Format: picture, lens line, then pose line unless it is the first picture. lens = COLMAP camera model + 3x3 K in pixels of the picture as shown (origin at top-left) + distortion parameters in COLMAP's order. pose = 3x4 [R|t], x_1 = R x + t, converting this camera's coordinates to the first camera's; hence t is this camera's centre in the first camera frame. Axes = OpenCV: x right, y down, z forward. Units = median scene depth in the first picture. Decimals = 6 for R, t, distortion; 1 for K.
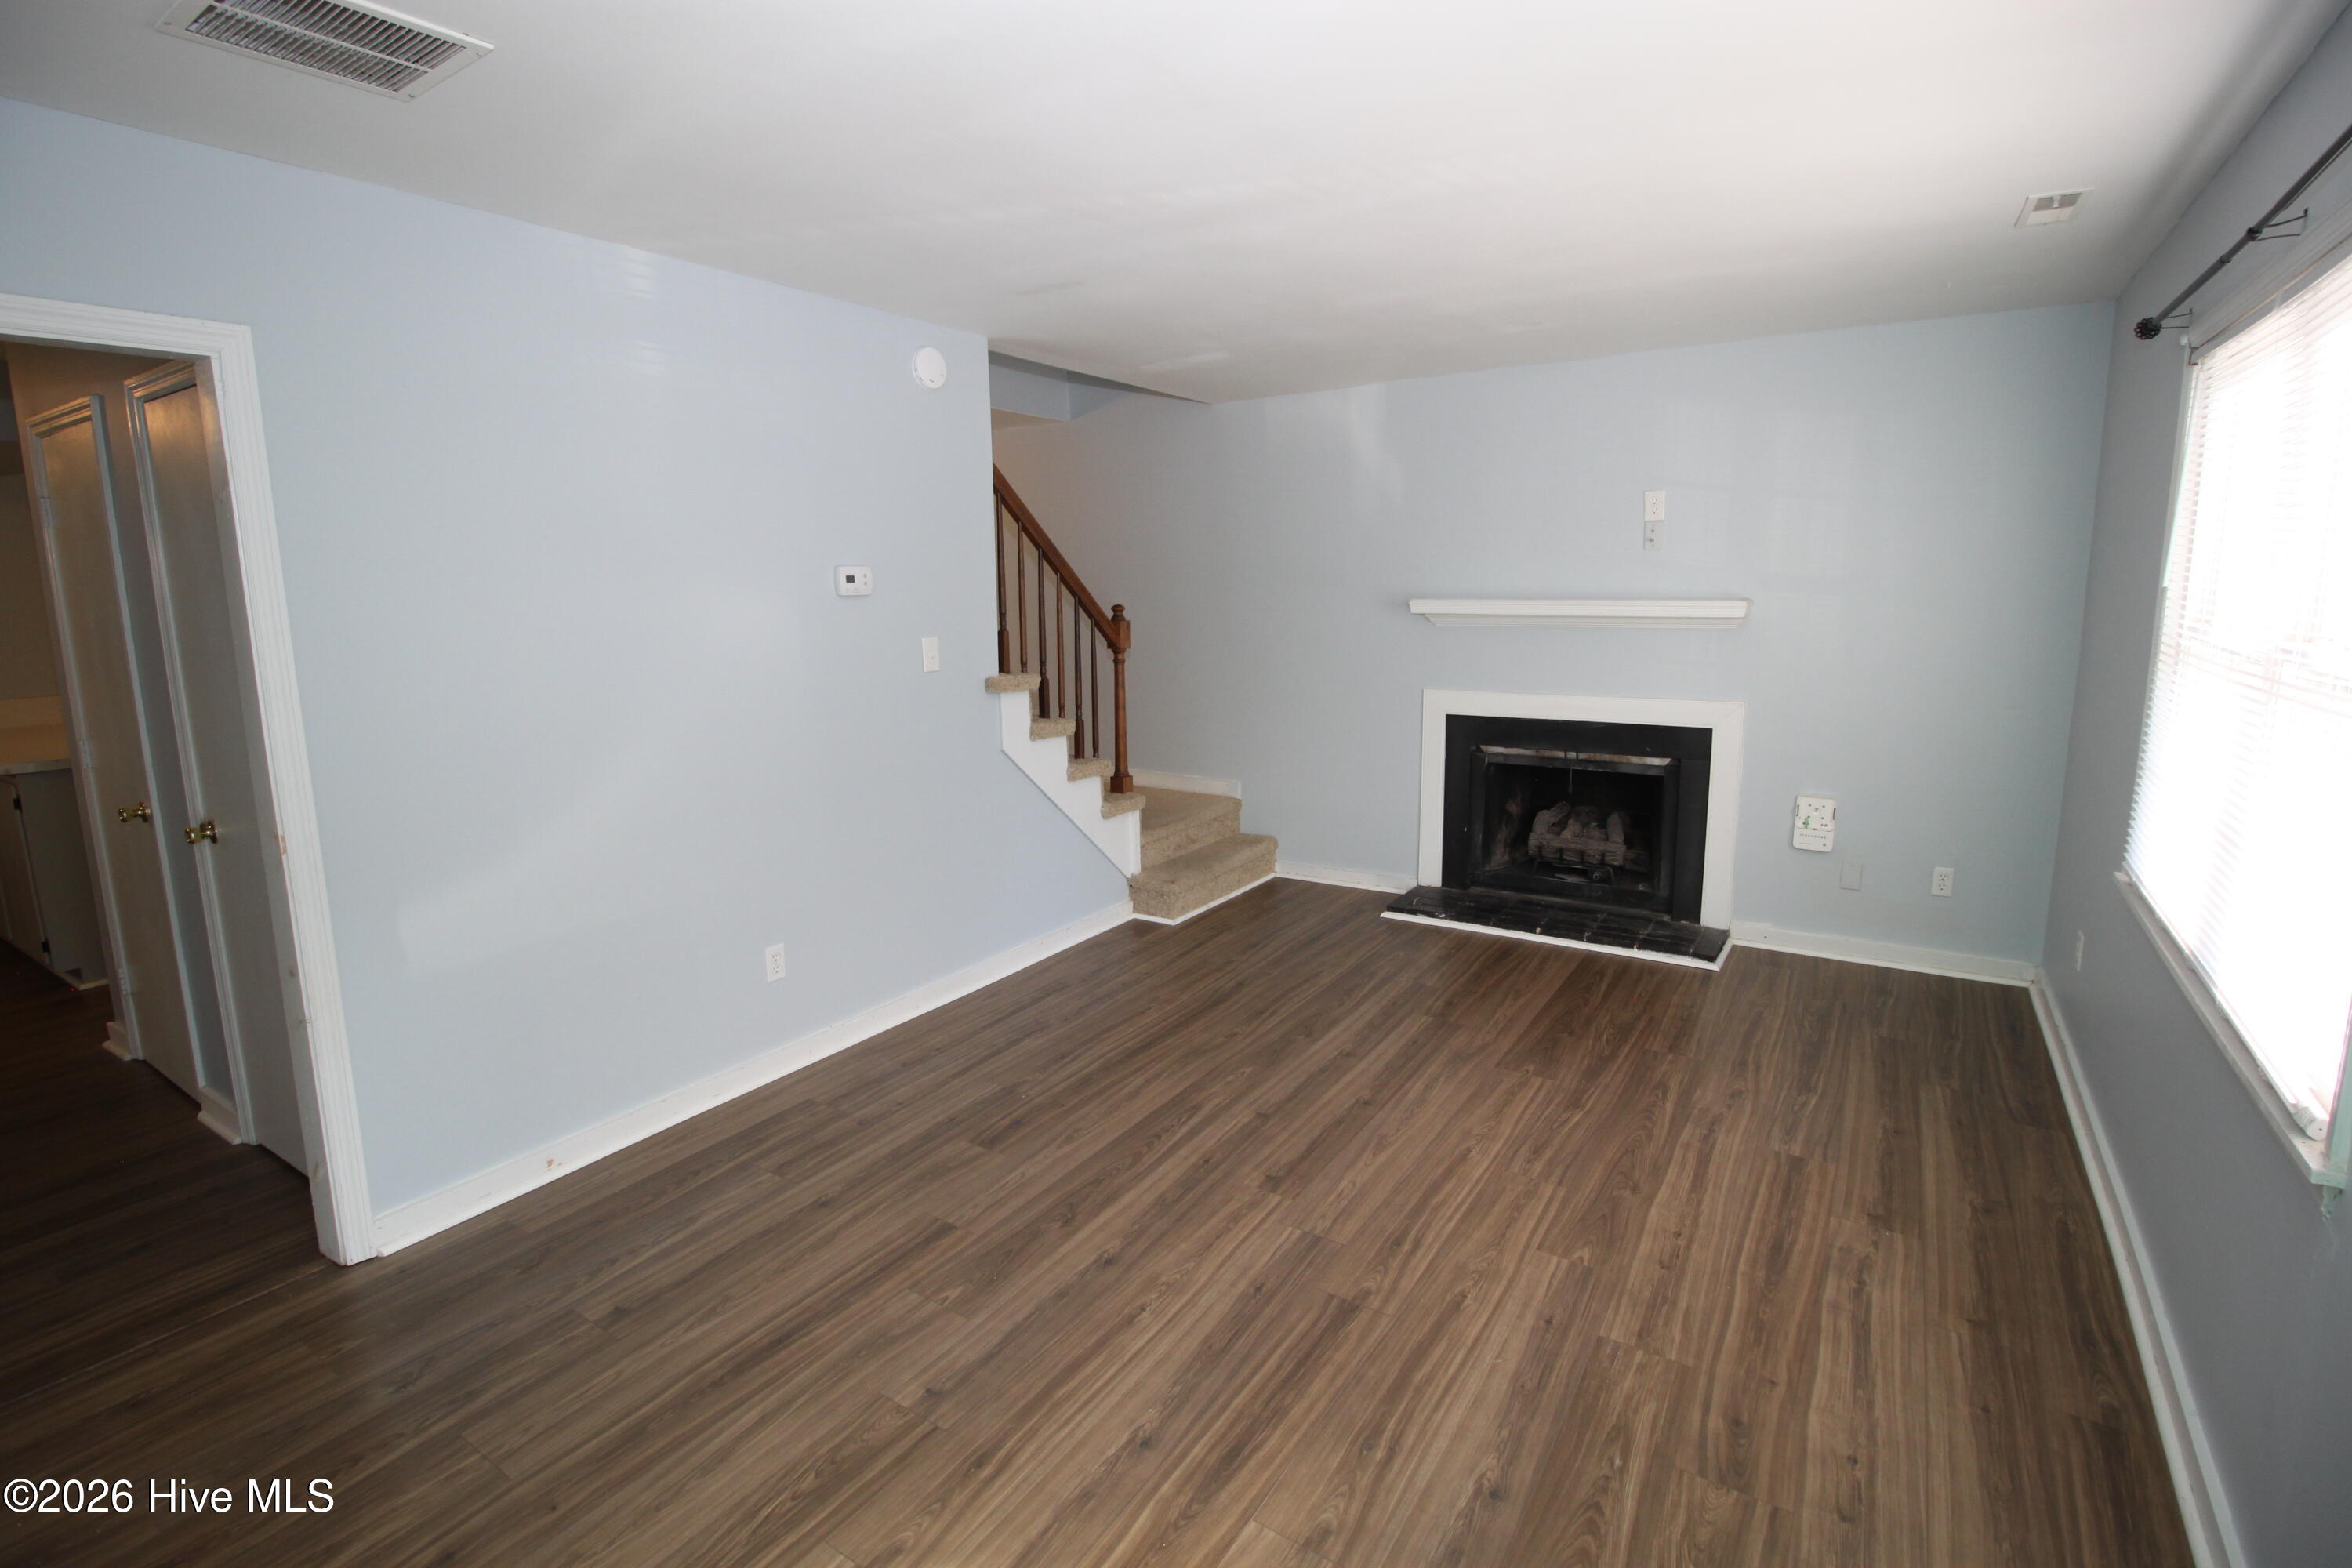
lens RADIAL K [[1086.9, 0, 1191.4], [0, 1086.9, 765.4], [0, 0, 1]] dist [-0.000450, -0.013896]
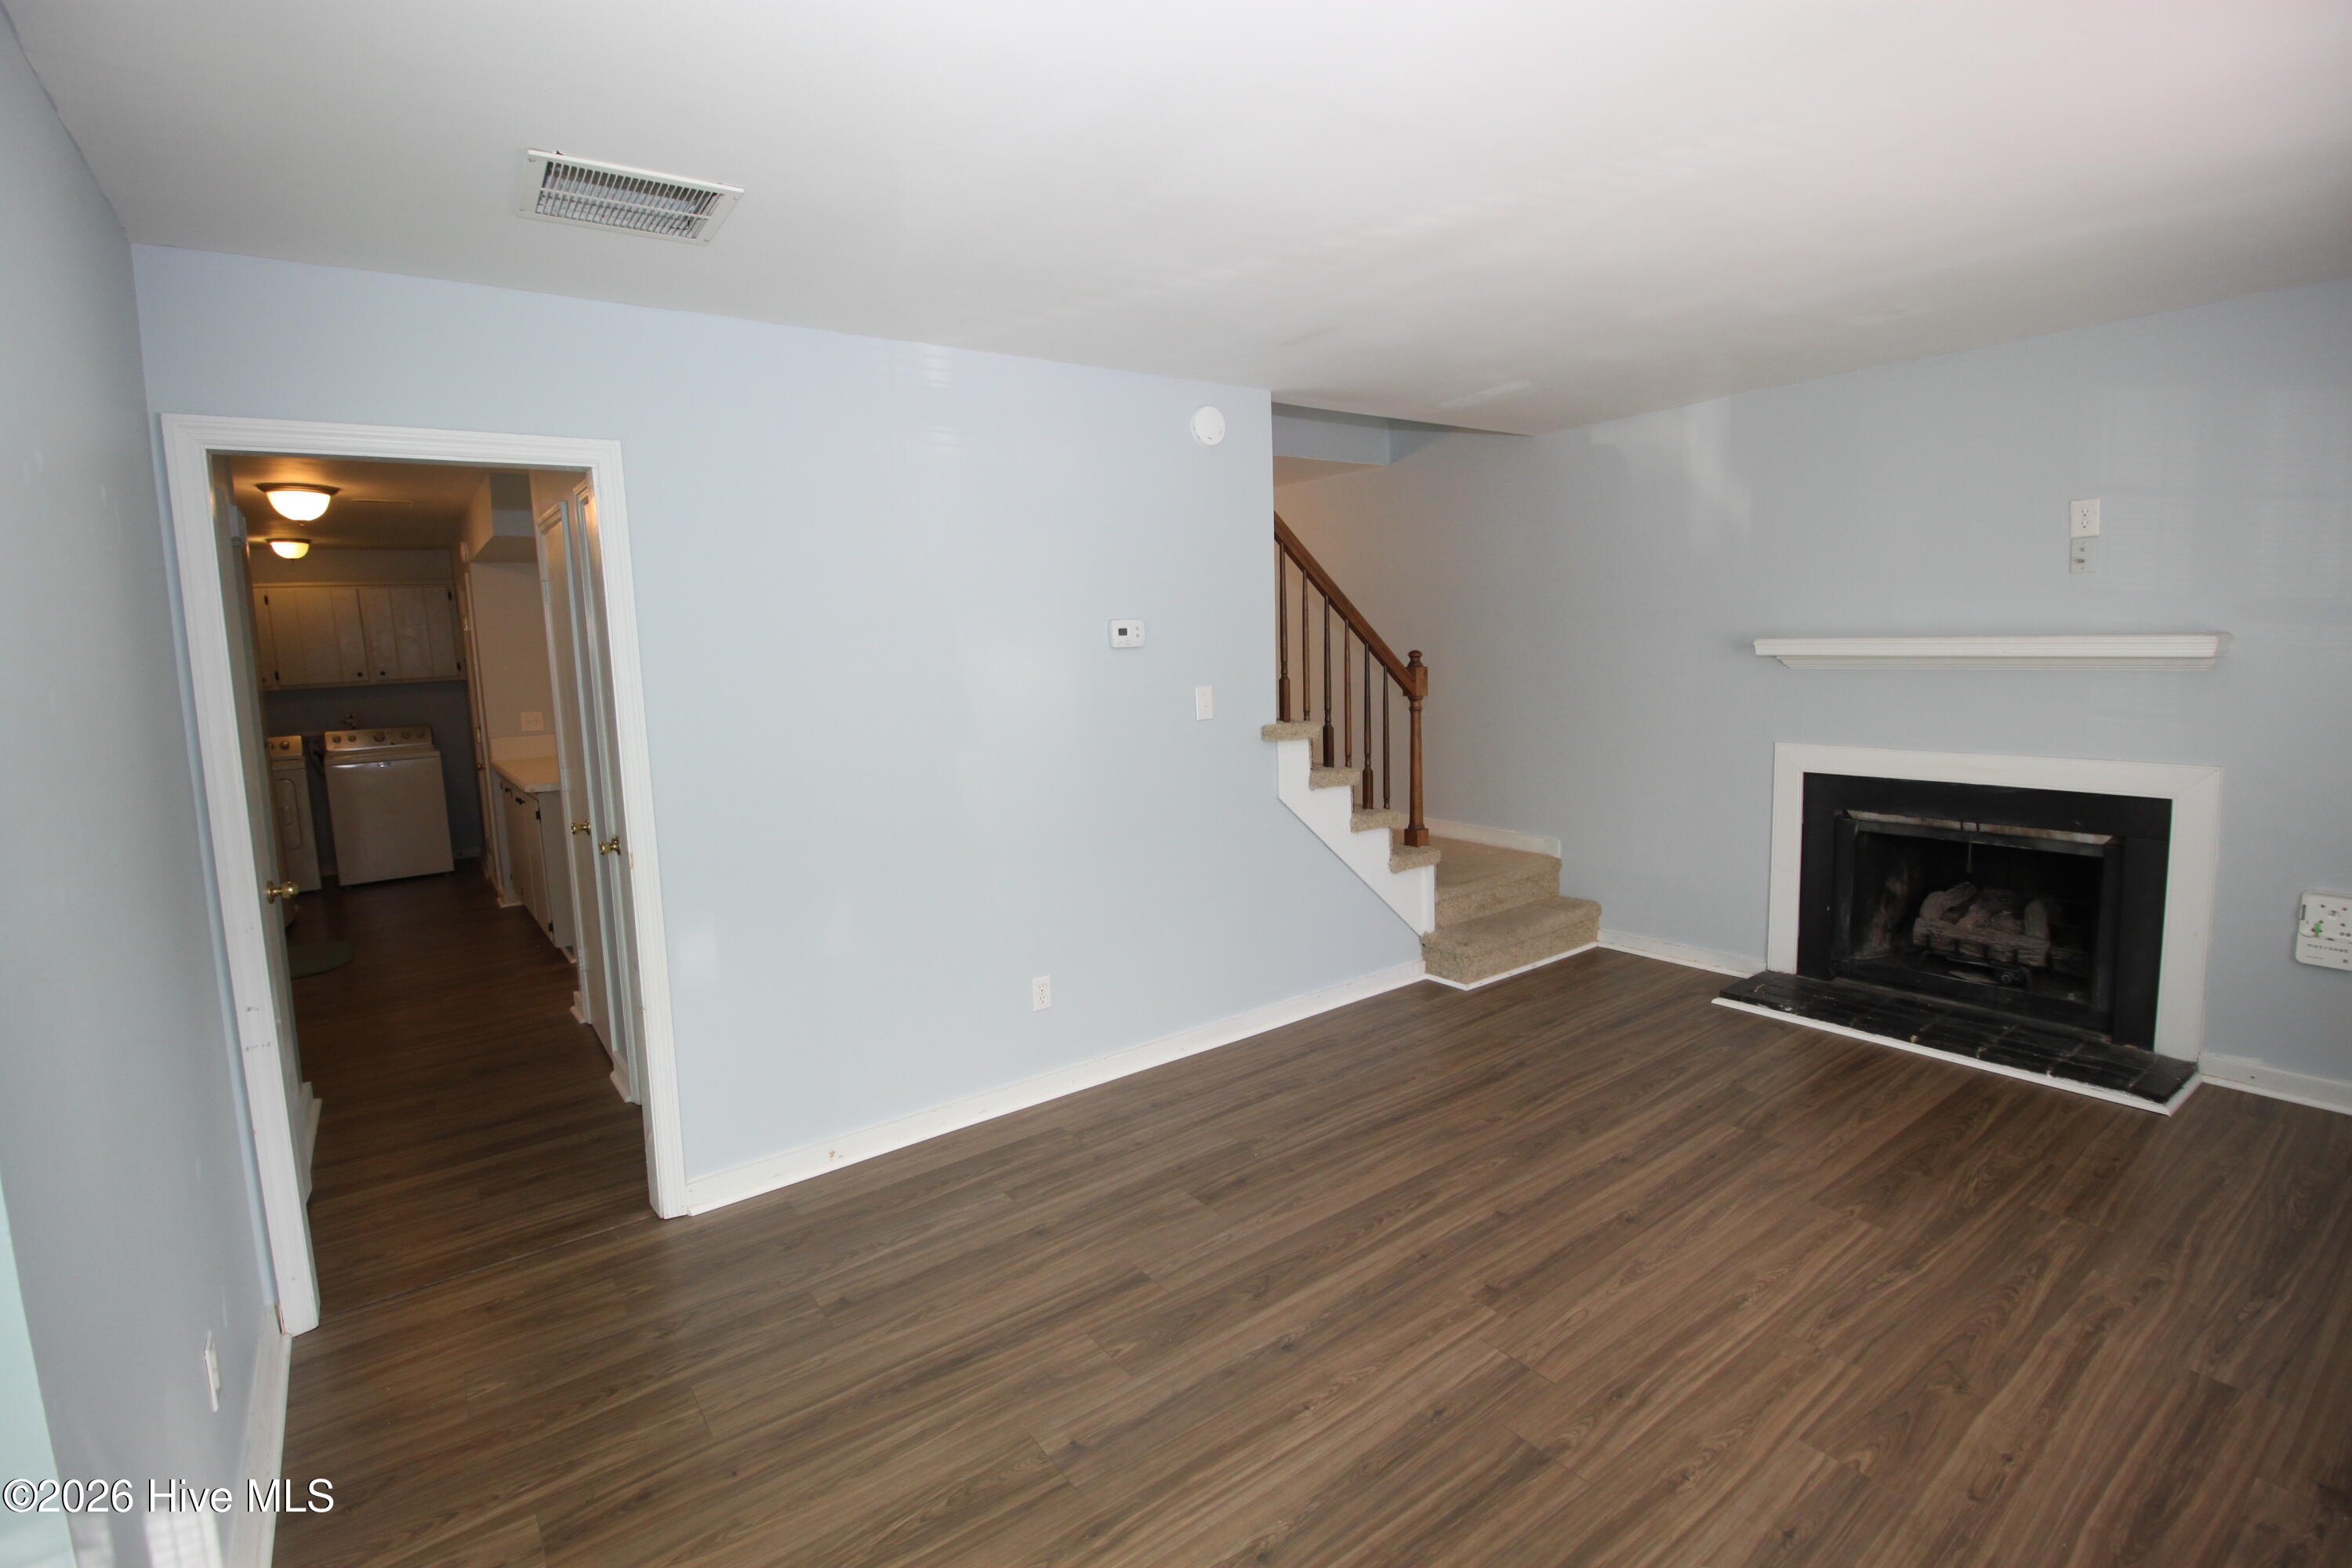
lens RADIAL K [[1086.9, 0, 1191.4], [0, 1086.9, 765.4], [0, 0, 1]] dist [-0.000450, -0.013896]
pose [[0.936659, 0.021984, -0.349553, 0.138682], [-0.035528, 0.998844, -0.032382, -0.012849], [0.348437, 0.042750, 0.936357, 0.054409]]
